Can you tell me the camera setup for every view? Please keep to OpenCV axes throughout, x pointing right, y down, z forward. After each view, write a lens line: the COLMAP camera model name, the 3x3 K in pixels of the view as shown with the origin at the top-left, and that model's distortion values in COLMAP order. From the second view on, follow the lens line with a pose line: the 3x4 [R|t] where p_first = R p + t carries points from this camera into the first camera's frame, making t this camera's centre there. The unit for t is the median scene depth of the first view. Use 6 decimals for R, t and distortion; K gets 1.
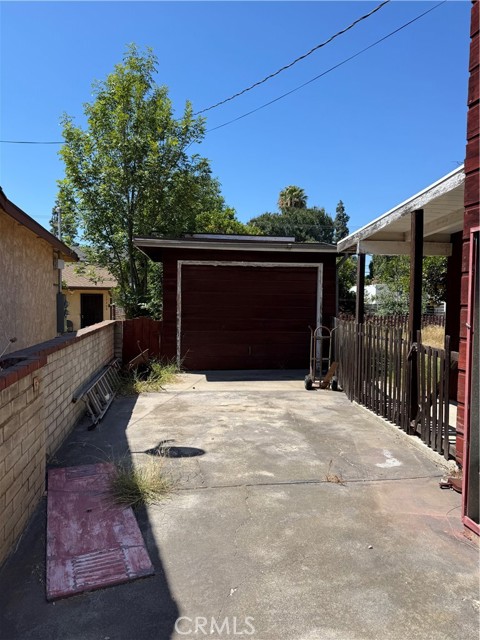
lens RADIAL K [[447.8, 0, 242.5], [0, 447.8, 316.8], [0, 0, 1]] dist [0.058299, -0.063898]
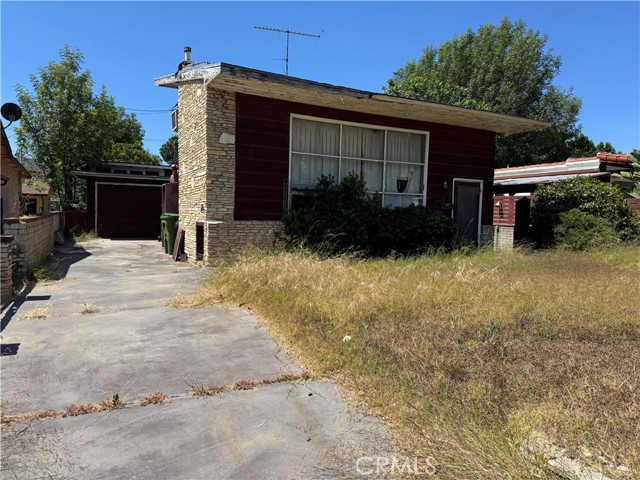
lens RADIAL K [[447.8, 0, 323.5], [0, 447.8, 234.5], [0, 0, 1]] dist [0.058299, -0.063898]
pose [[0.952470, 0.000269, 0.304633, 0.150287], [-0.004104, 0.999920, 0.011948, 0.057869], [-0.304605, -0.012630, 0.952395, -0.884712]]
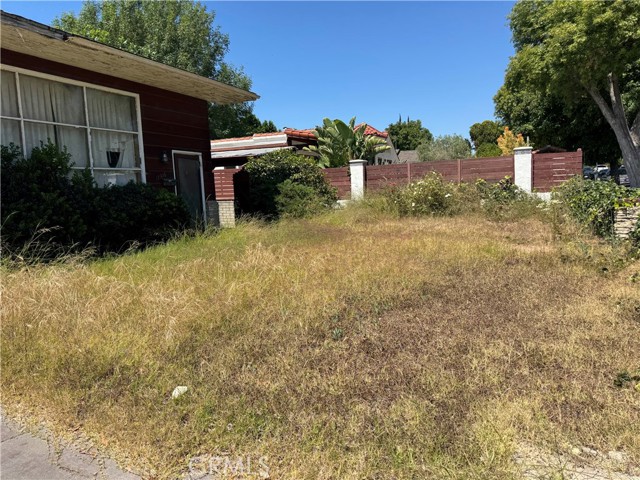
lens RADIAL K [[447.8, 0, 323.1], [0, 447.8, 236.0], [0, 0, 1]] dist [0.058299, -0.063898]
pose [[0.545460, -0.121373, 0.829302, 0.135645], [0.076798, 0.992534, 0.094751, 0.050188], [-0.834611, 0.012006, 0.550709, -0.758093]]
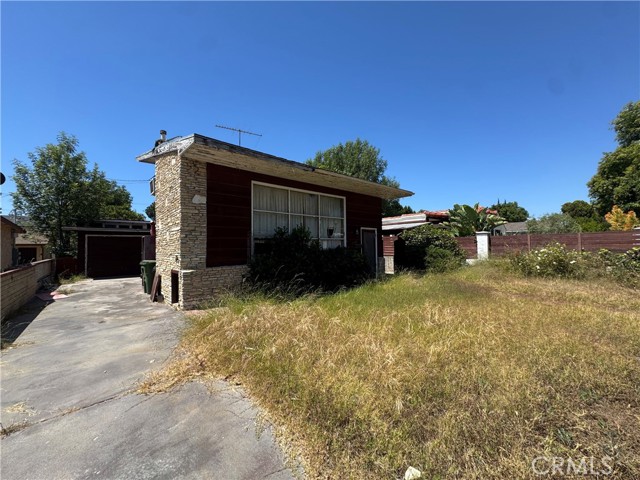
lens RADIAL K [[256.3, 0, 320.3], [0, 256.3, 239.8], [0, 0, 1]] dist [-0.006882, 0.001306]
pose [[0.847566, -0.007242, 0.530641, 0.158788], [0.041338, 0.997770, -0.052411, 0.025324], [-0.529078, 0.066358, 0.845974, -0.677499]]
